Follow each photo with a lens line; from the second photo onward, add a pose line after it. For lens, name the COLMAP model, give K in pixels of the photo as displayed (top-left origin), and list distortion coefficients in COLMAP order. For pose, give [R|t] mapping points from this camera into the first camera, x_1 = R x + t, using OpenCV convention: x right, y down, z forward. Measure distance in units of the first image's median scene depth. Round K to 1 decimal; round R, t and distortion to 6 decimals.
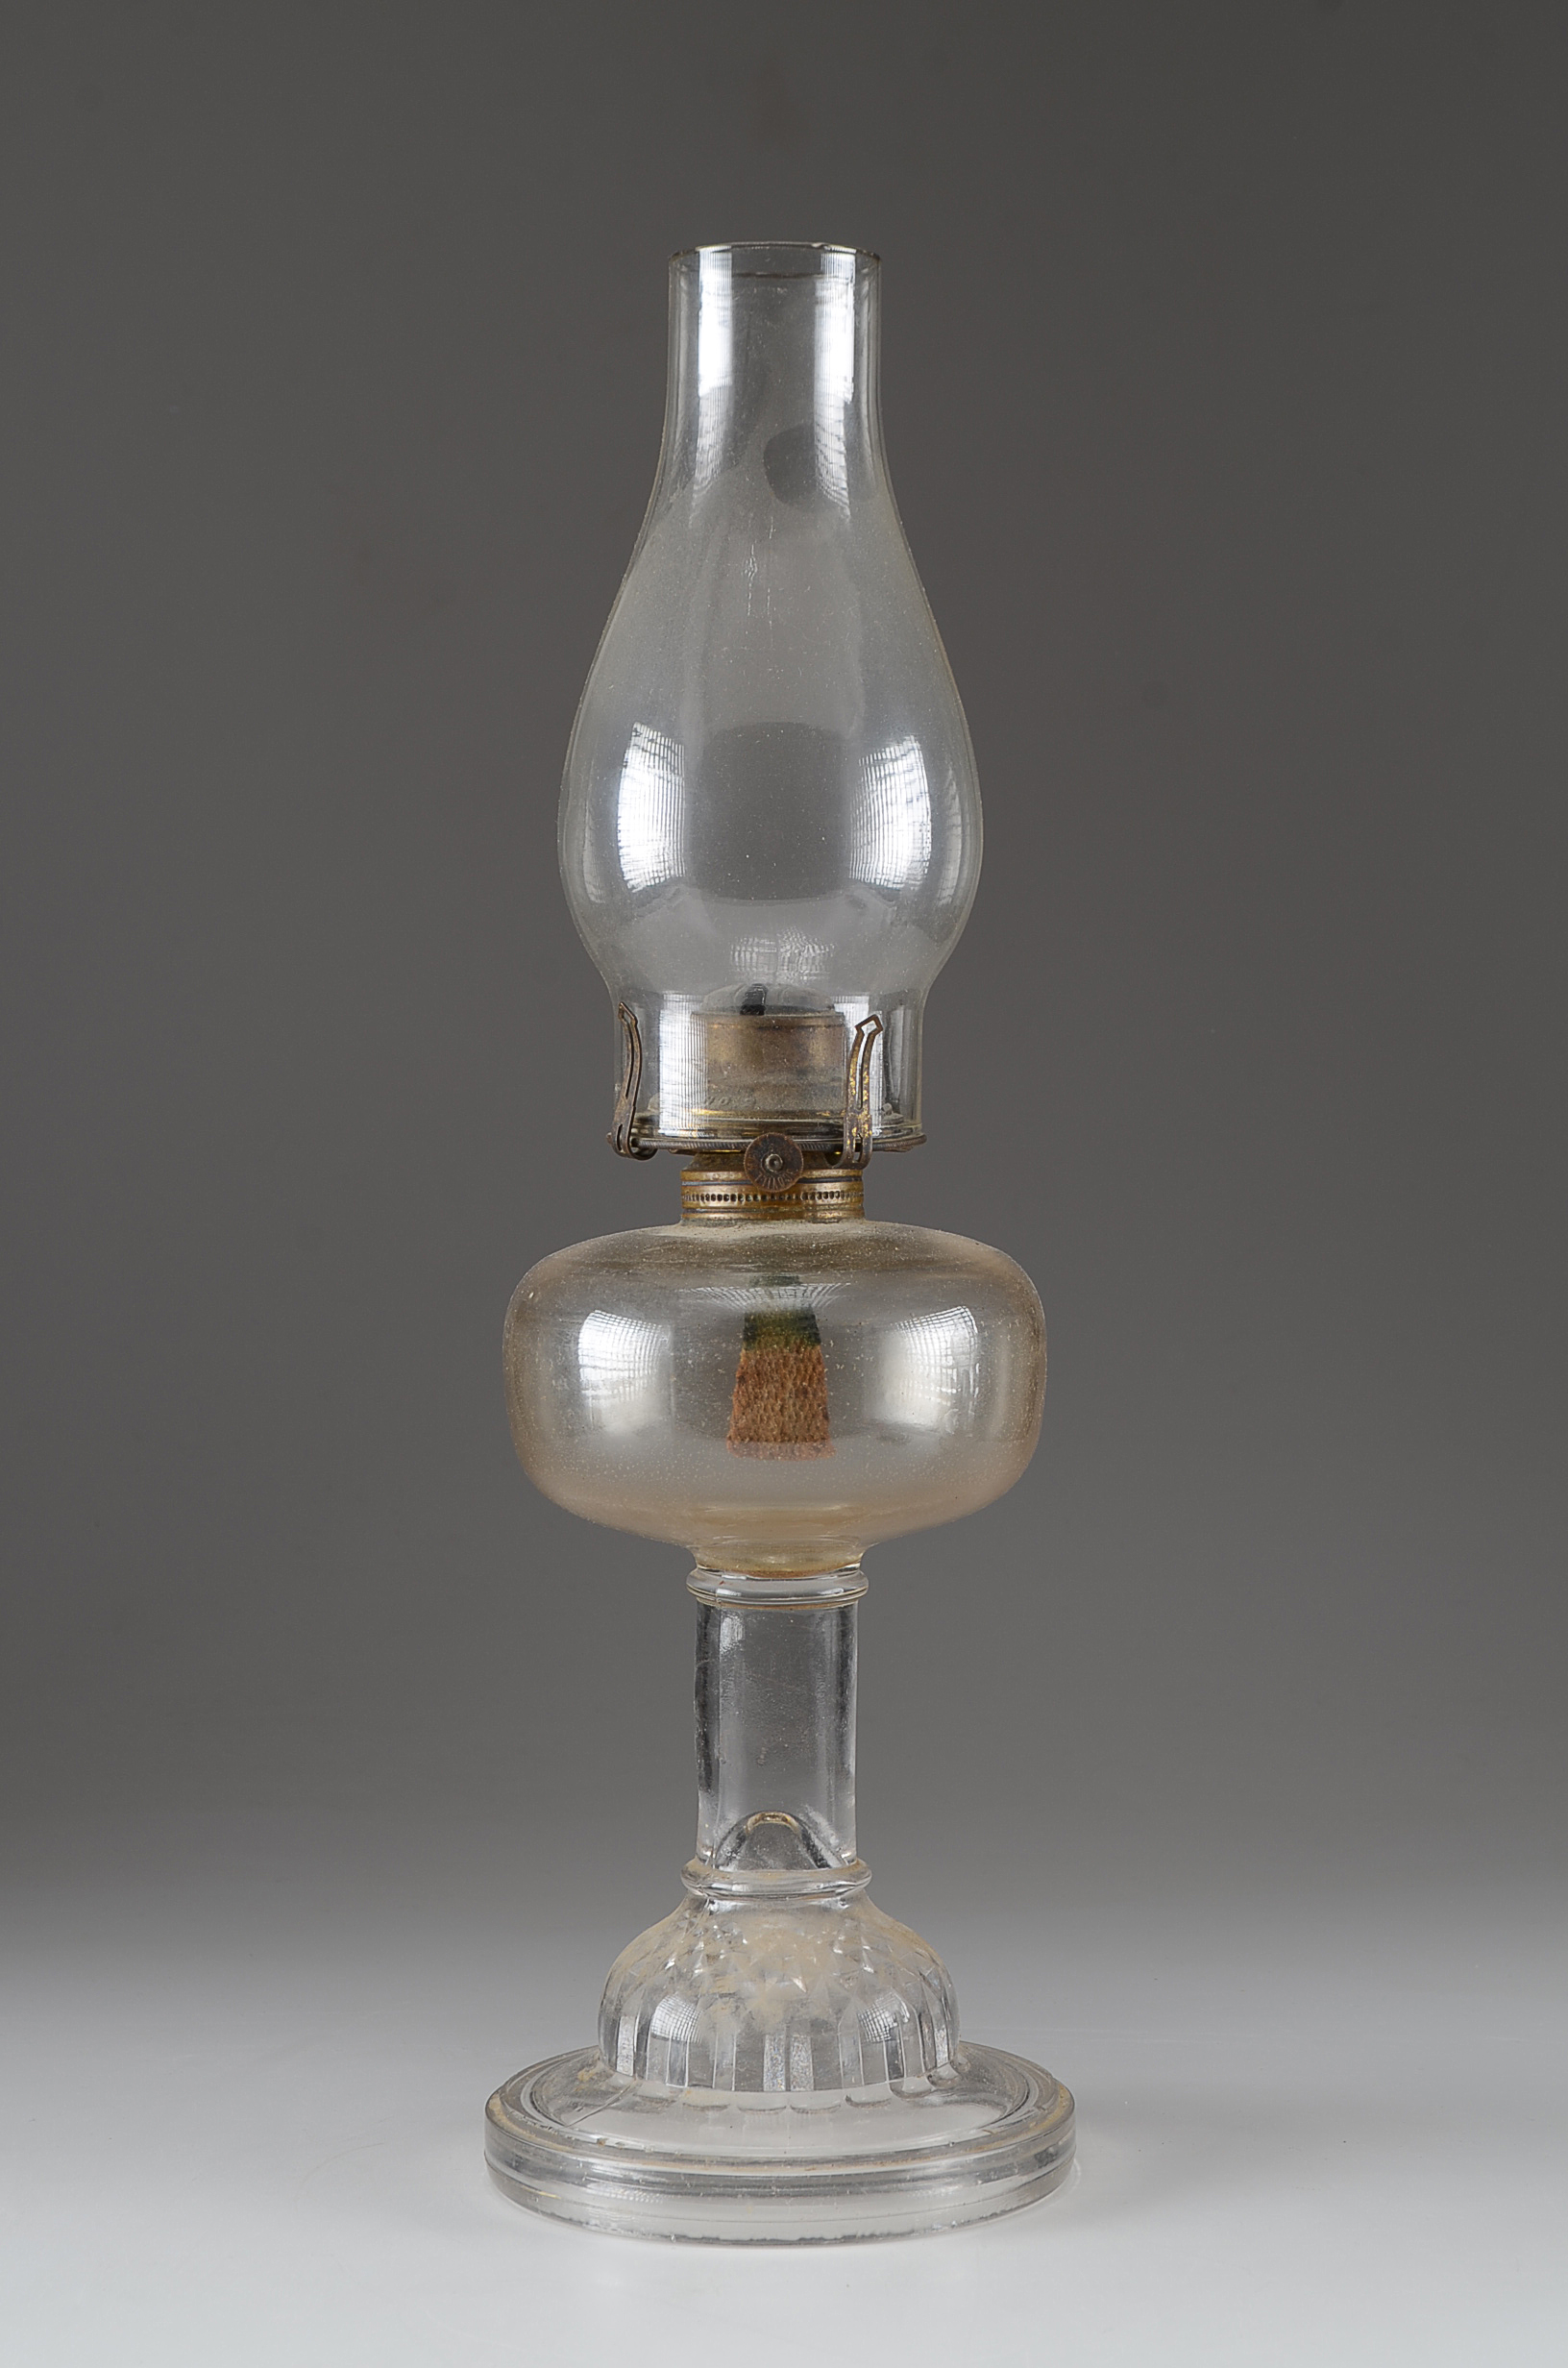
lens RADIAL K [[4934.0, 0, 784.0], [0, 4934.0, 1184.0], [0, 0, 1]] dist [0.060338, 0.062242]
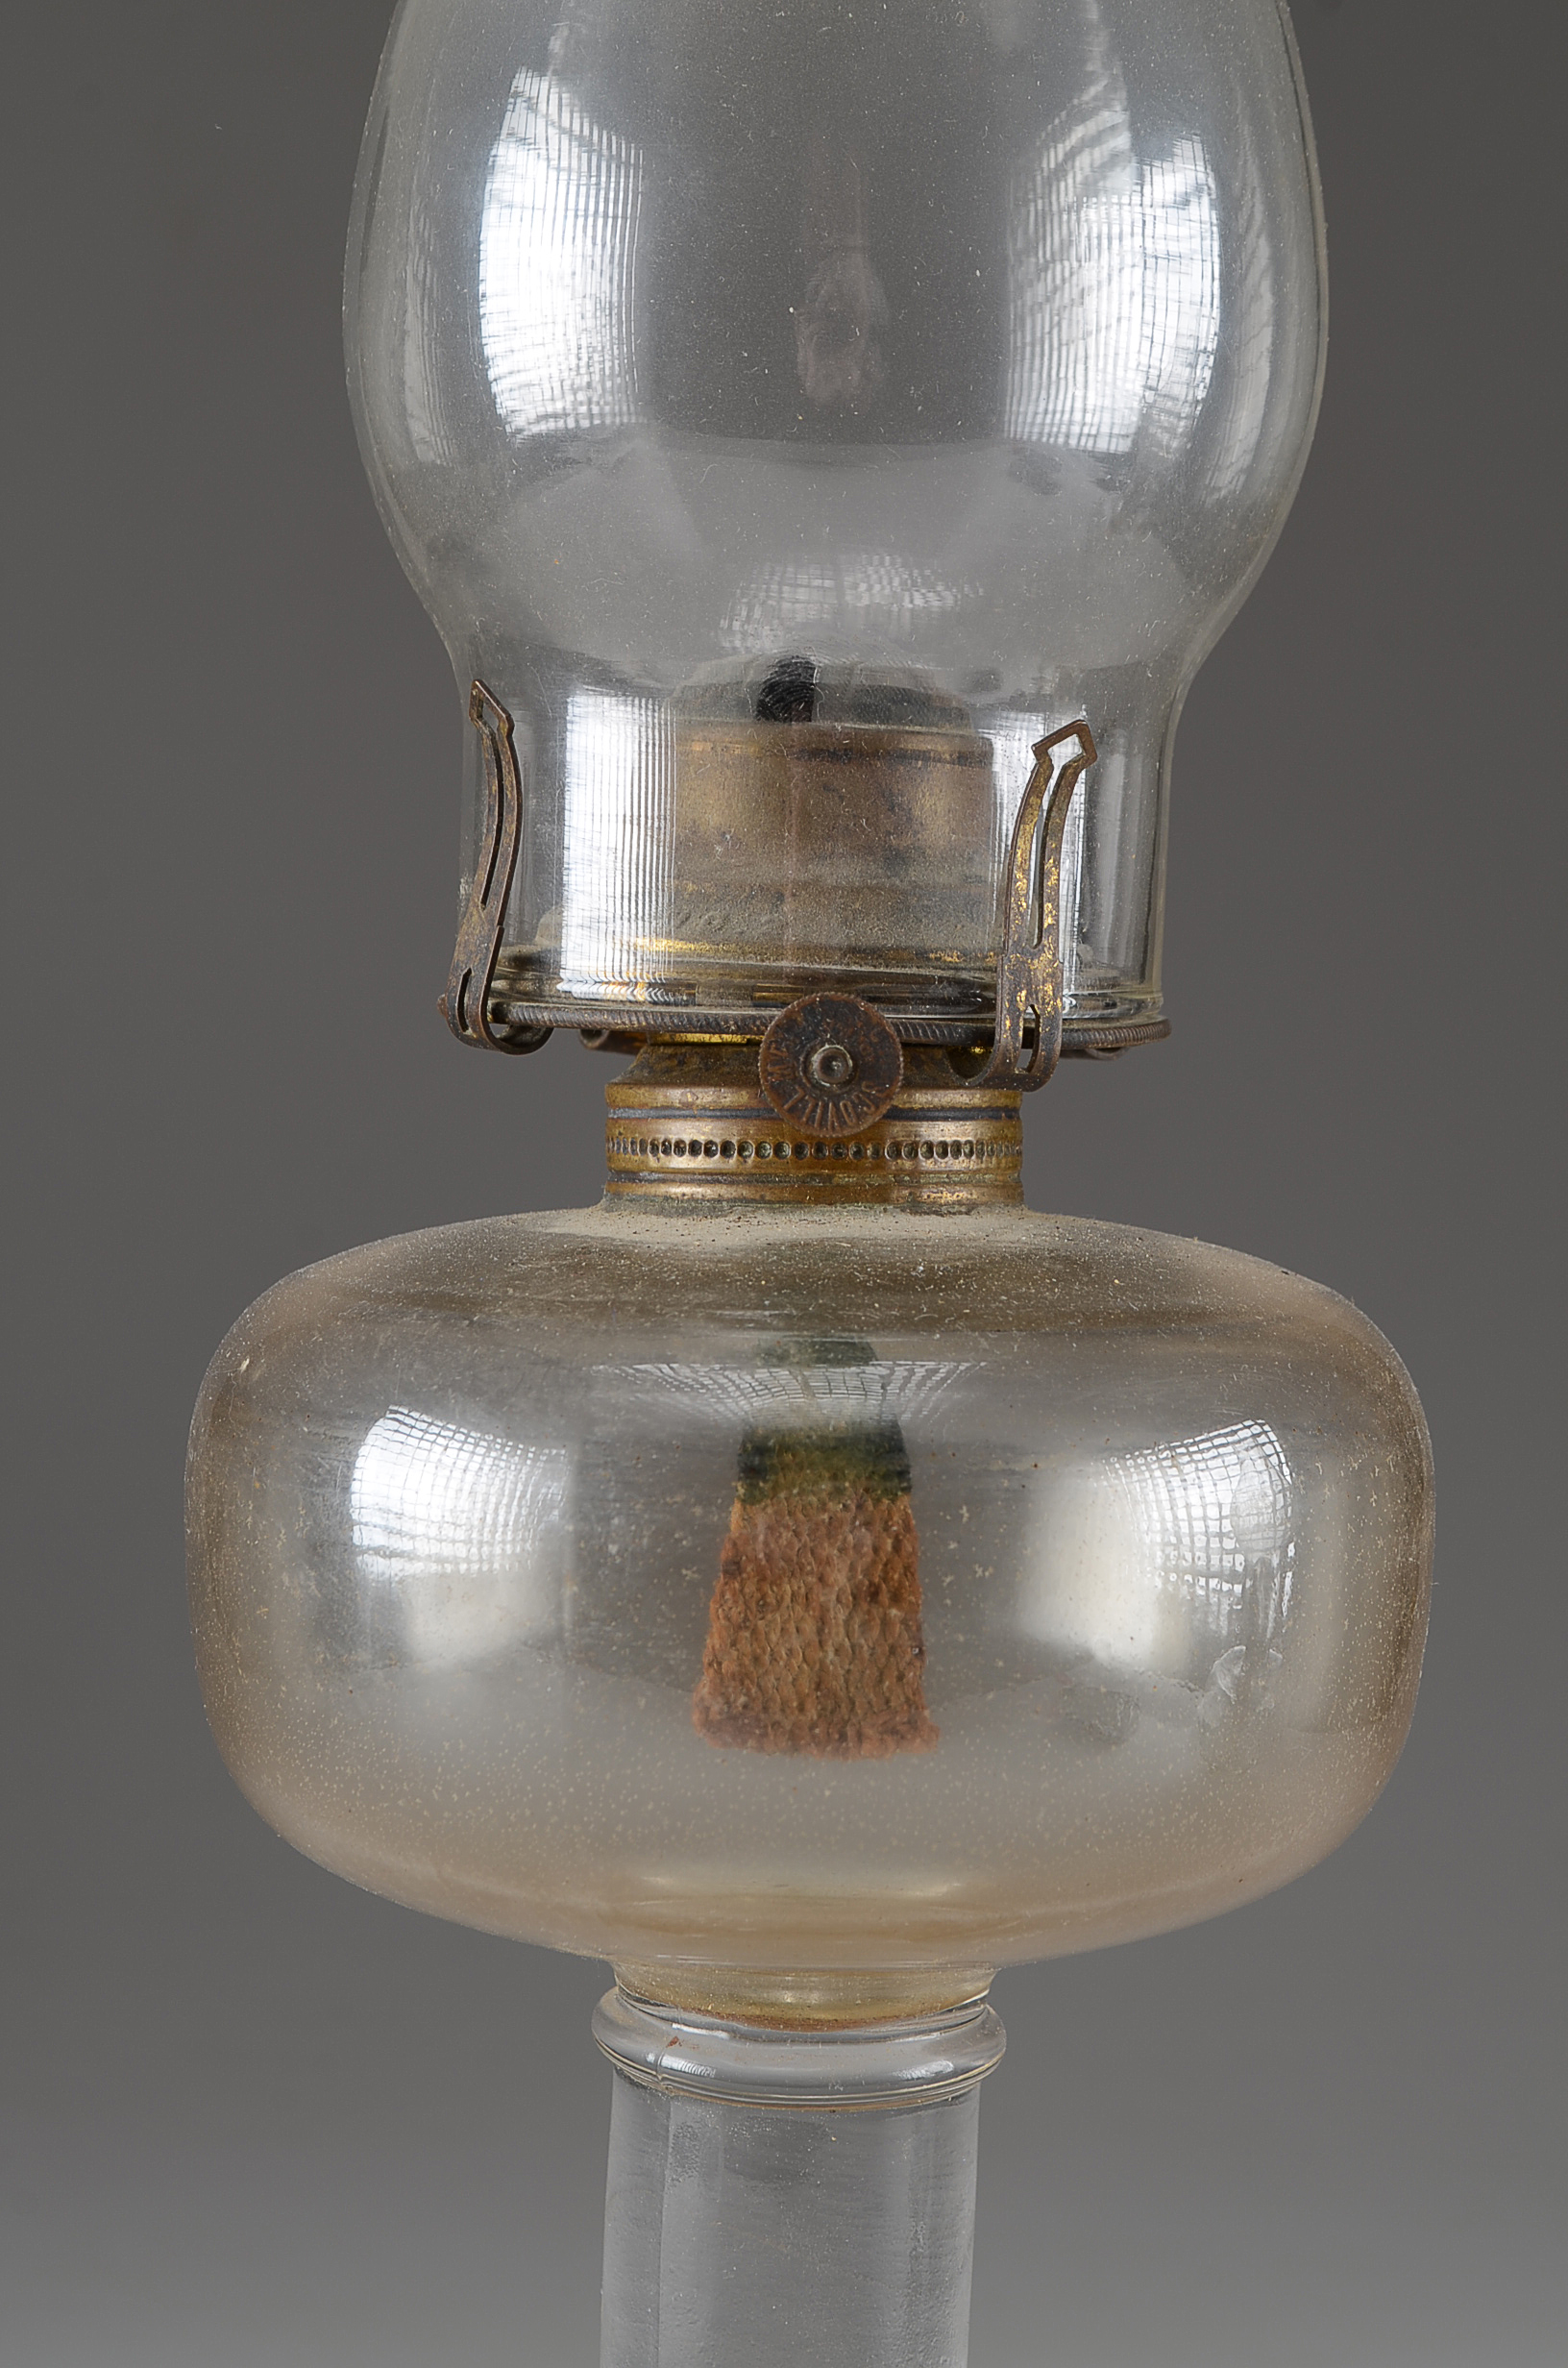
lens RADIAL K [[4934.0, 0, 784.0], [0, 4934.0, 1184.0], [0, 0, 1]] dist [0.060338, 0.062242]
pose [[0.999475, 0.029800, 0.012728, -0.010699], [-0.029854, 0.999546, 0.004076, 0.003919], [-0.012601, -0.004454, 0.999911, 0.573458]]
